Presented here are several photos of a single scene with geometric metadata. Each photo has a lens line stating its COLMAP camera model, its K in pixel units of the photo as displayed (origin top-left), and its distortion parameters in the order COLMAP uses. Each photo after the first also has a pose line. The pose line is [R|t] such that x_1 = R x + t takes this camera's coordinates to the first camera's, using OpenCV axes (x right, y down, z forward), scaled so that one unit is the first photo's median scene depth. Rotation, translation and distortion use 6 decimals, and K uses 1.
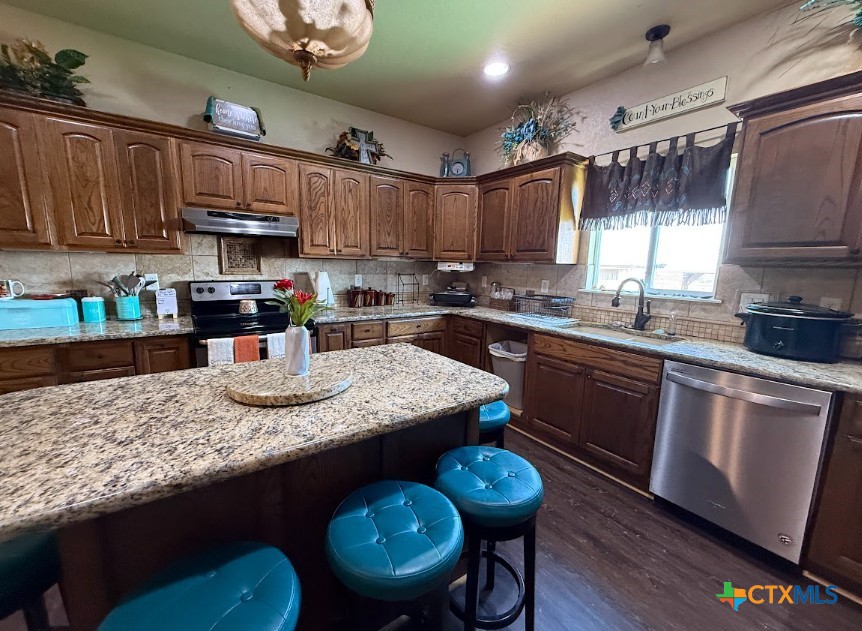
lens RADIAL K [[353.7, 0, 426.9], [0, 353.7, 317.9], [0, 0, 1]] dist [0.008752, -0.000396]
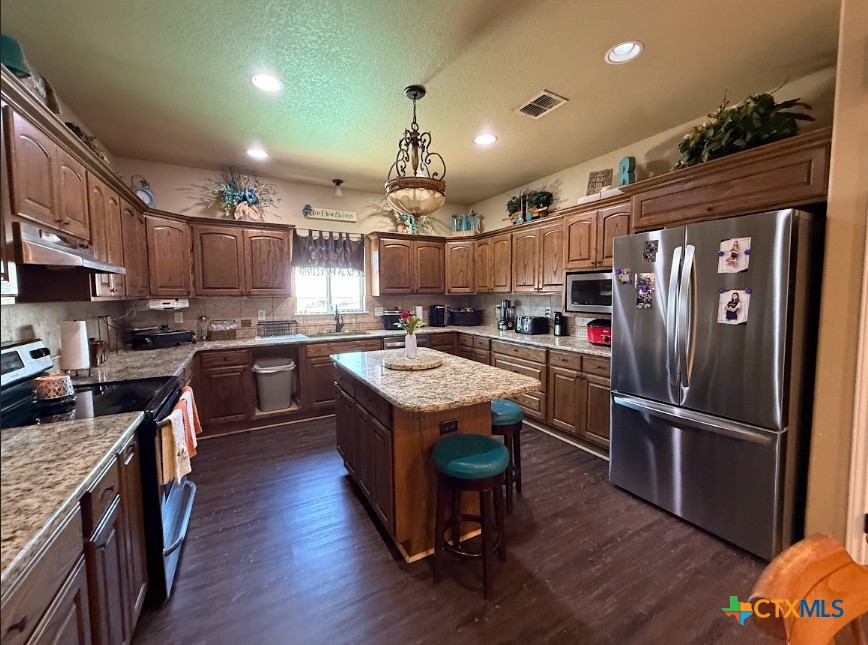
lens RADIAL K [[353.6, 0, 431.2], [0, 353.6, 315.0], [0, 0, 1]] dist [-0.000628, -0.000021]
pose [[0.111702, -0.083805, 0.990202, -1.112192], [0.163240, 0.984449, 0.064903, -0.091838], [-0.980243, 0.154391, 0.123645, 0.306539]]
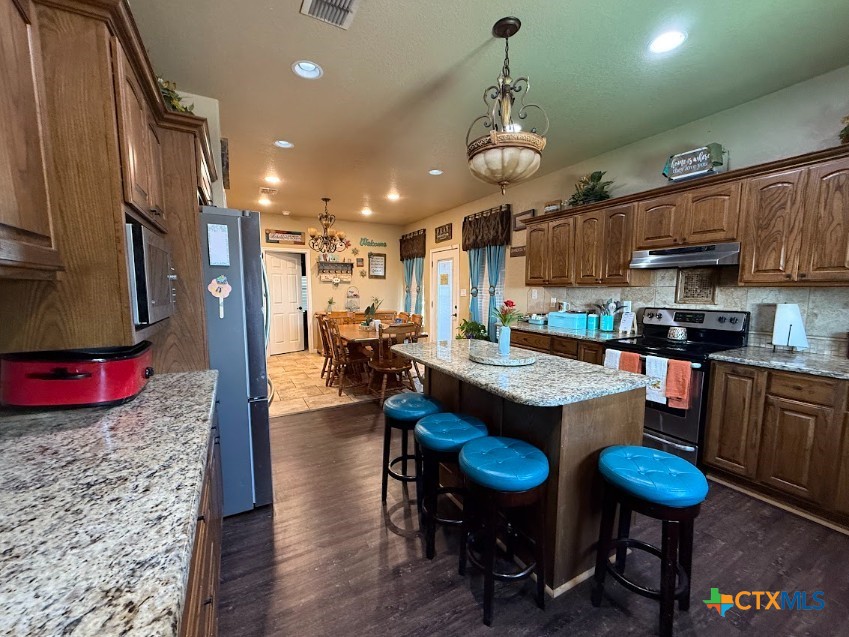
lens RADIAL K [[345.8, 0, 425.4], [0, 345.8, 323.7], [0, 0, 1]] dist [-0.000628, -0.000021]
pose [[-0.105712, 0.078029, -0.991331, 0.663324], [-0.157846, 0.982960, 0.094202, -0.041873], [0.981789, 0.166436, -0.091594, 0.376646]]
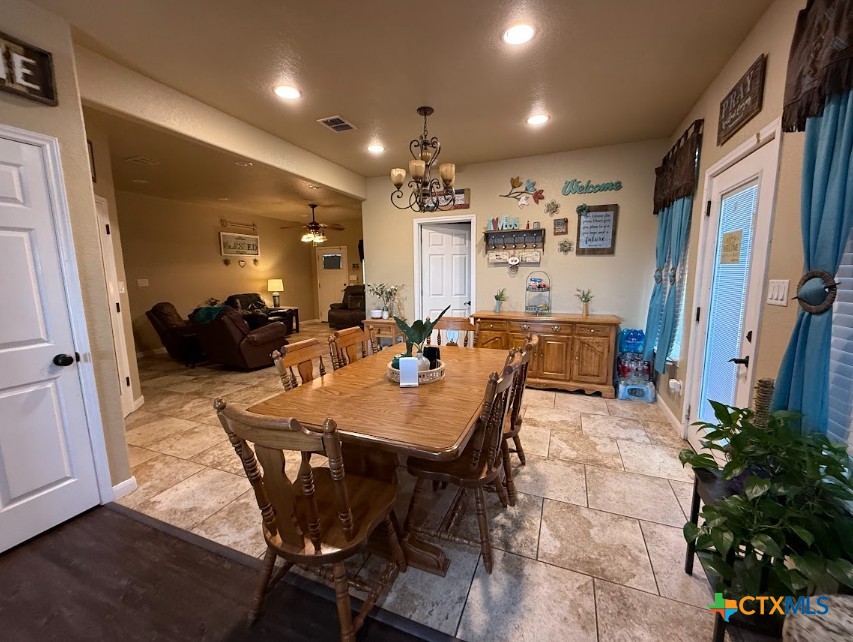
lens RADIAL K [[350.7, 0, 426.7], [0, 350.7, 324.7], [0, 0, 1]] dist [-0.000145, 0.000627]
pose [[-0.836500, 0.069011, -0.543604, -0.804828], [-0.092431, 0.960053, 0.264112, -0.124451], [0.540115, 0.271176, -0.796705, 0.574502]]
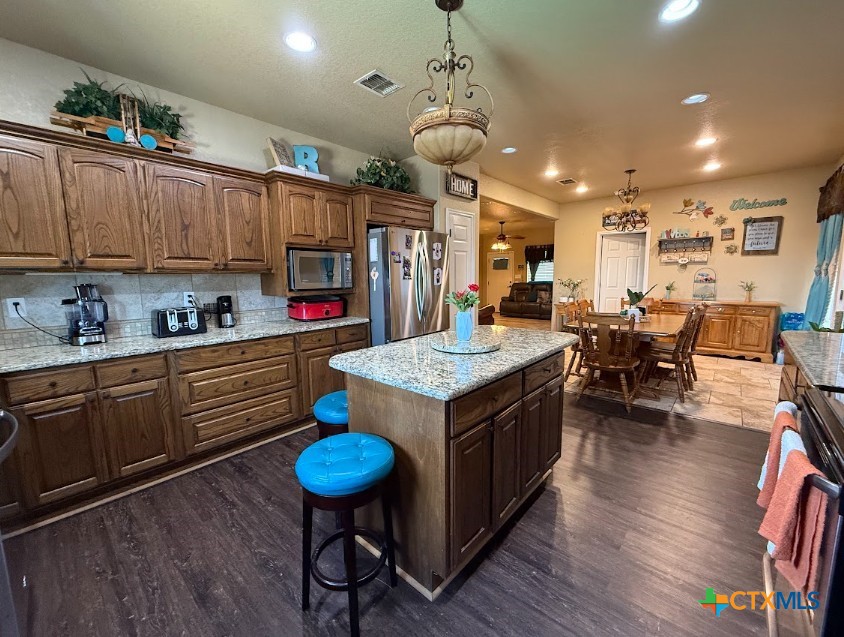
lens RADIAL K [[347.0, 0, 426.4], [0, 347.0, 320.8], [0, 0, 1]] dist [-0.000145, 0.000627]
pose [[-0.971543, 0.021986, -0.235842, 0.092422], [-0.044415, 0.961112, 0.272562, -0.179067], [0.232664, 0.275281, -0.932785, 1.209880]]
